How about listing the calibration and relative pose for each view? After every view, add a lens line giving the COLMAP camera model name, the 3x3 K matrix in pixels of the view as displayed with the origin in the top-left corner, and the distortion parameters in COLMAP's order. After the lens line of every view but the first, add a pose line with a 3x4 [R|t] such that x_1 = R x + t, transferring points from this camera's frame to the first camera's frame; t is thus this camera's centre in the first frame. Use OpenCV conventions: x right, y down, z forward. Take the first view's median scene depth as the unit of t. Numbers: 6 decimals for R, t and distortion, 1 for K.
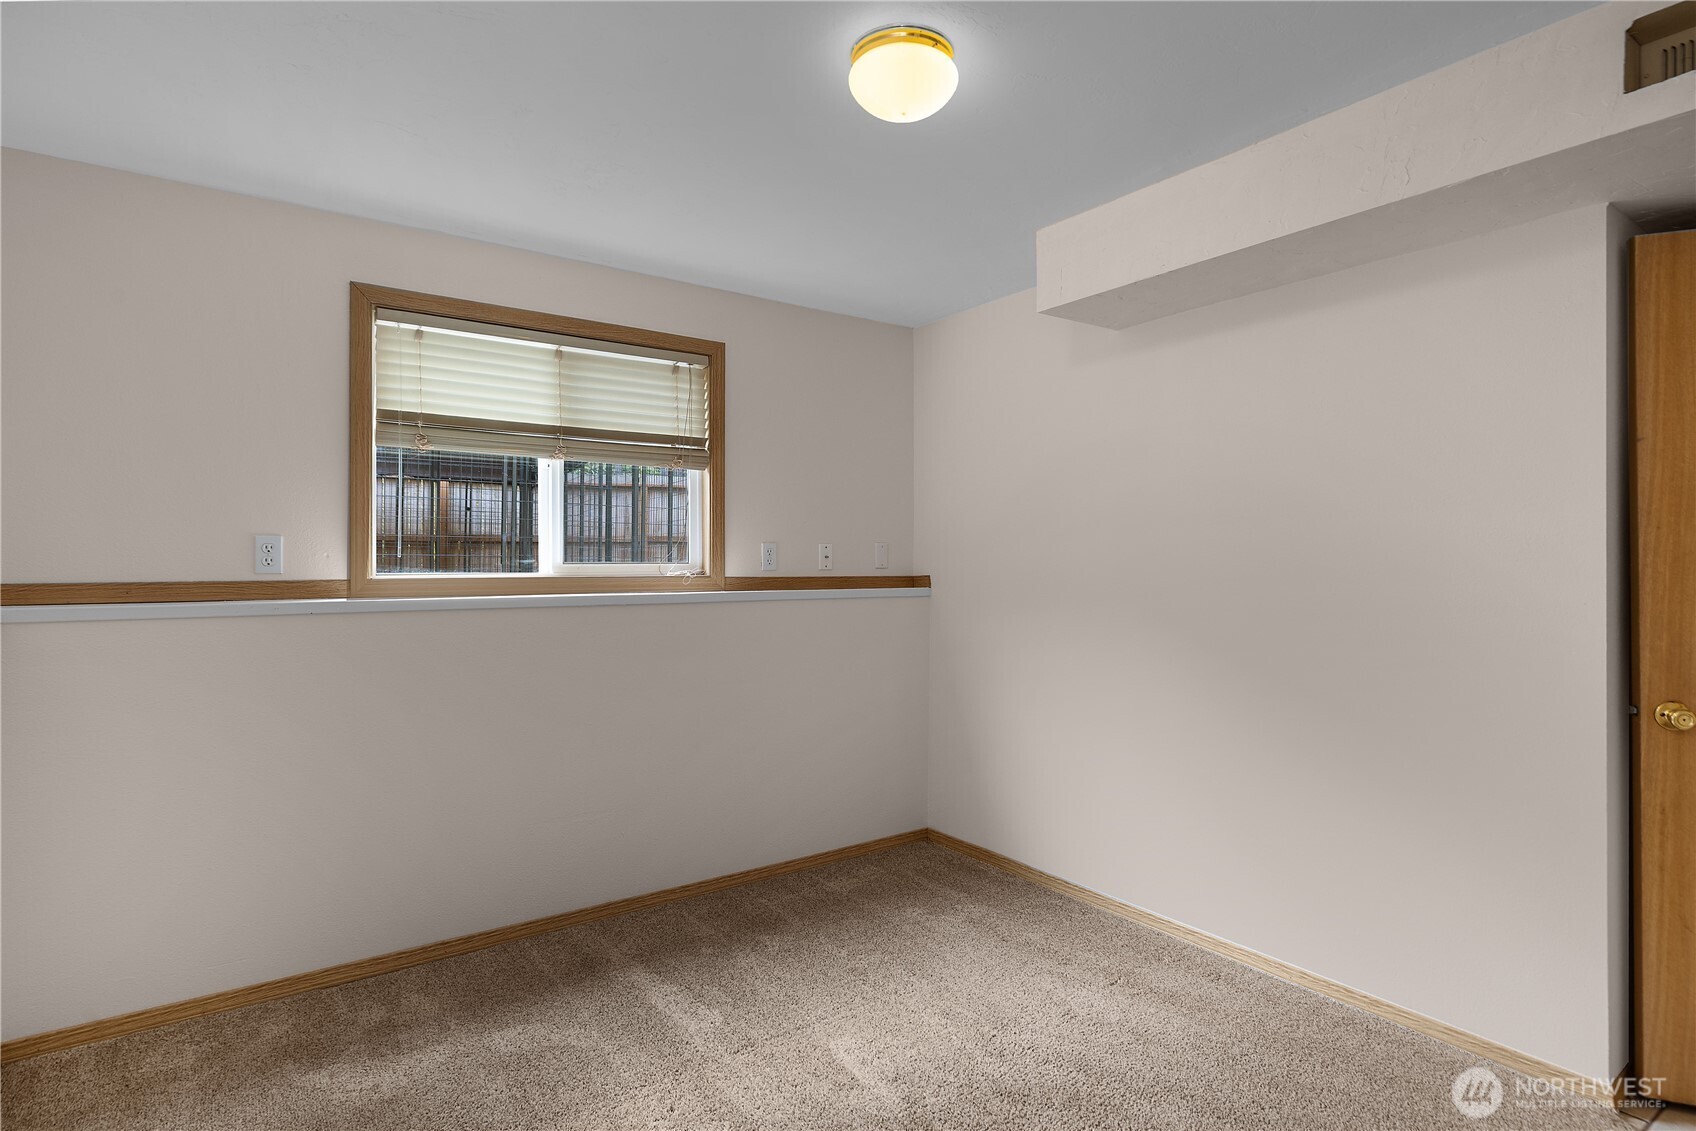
lens RADIAL K [[860.0, 0, 844.2], [0, 860.0, 563.2], [0, 0, 1]] dist [0.000561, 0.000406]
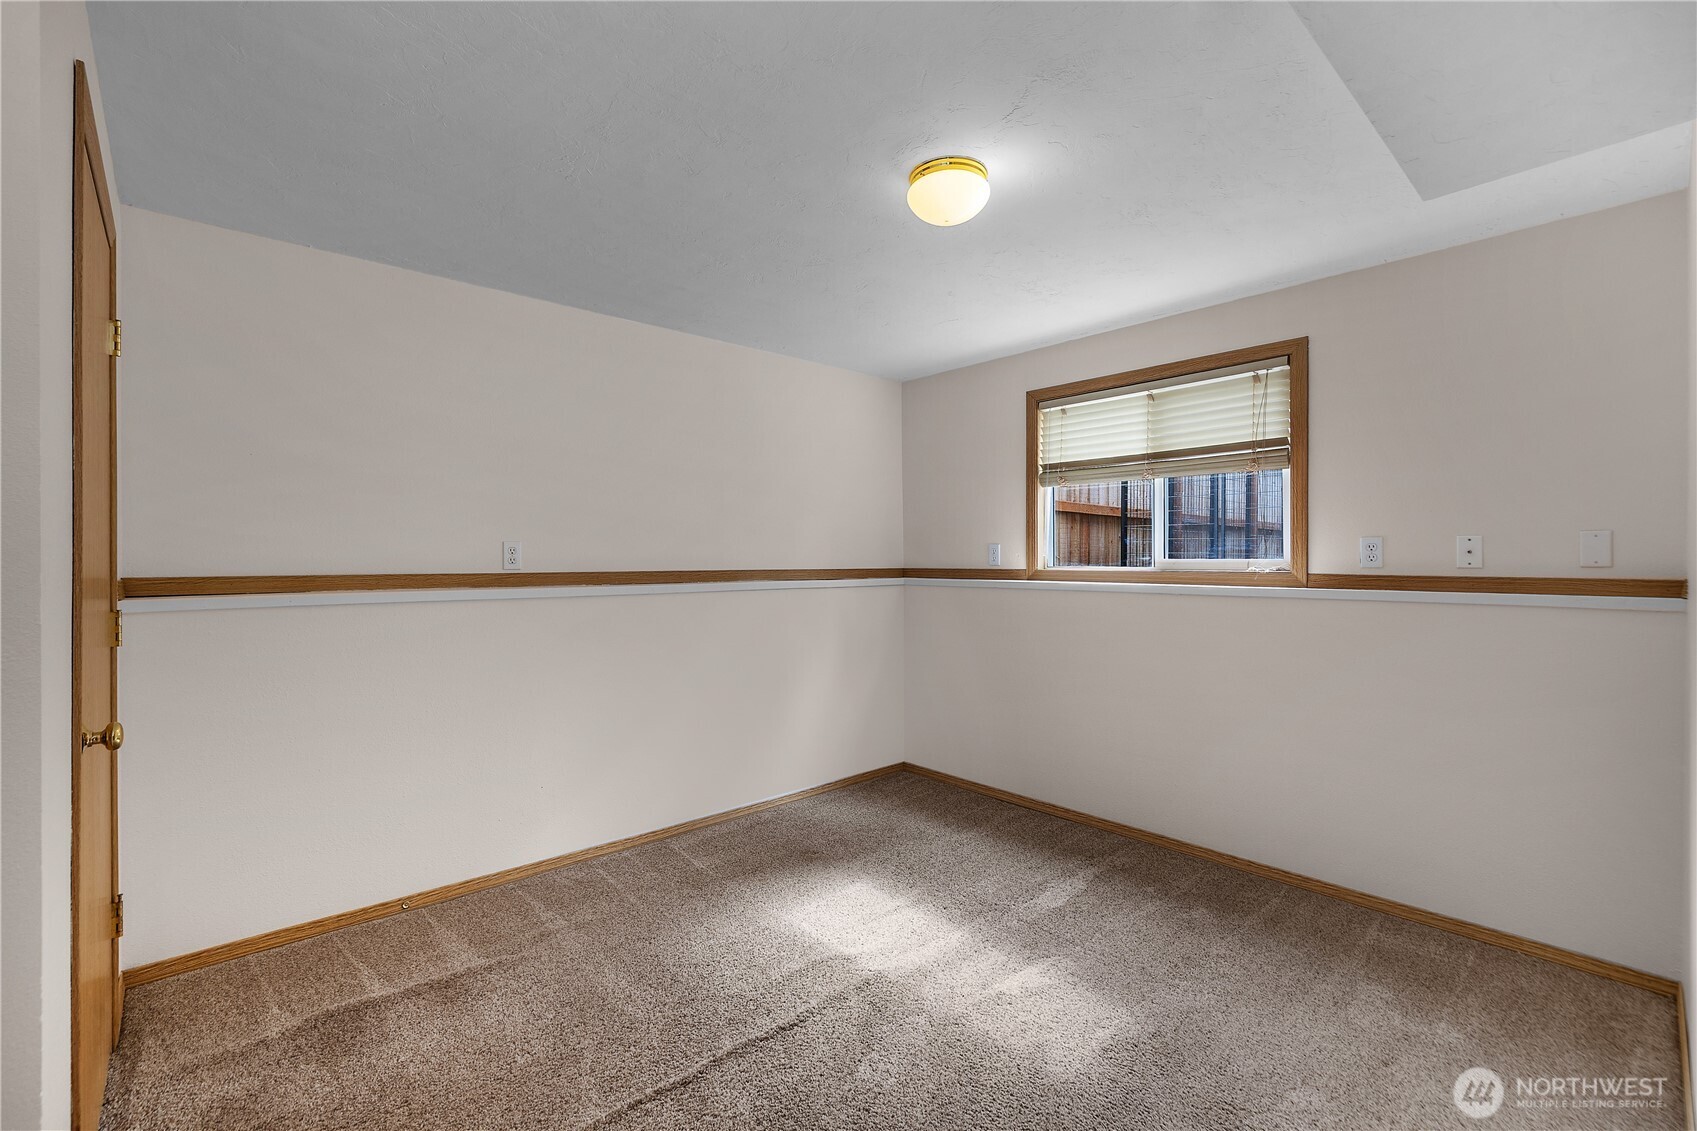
lens RADIAL K [[735.7, 0, 846.8], [0, 735.7, 556.3], [0, 0, 1]] dist [-0.000493, 0.000728]
pose [[0.119057, -0.004644, -0.992877, 0.658612], [-0.002077, 0.999986, -0.004926, 0.001484], [0.992885, 0.002648, 0.119045, 0.390639]]
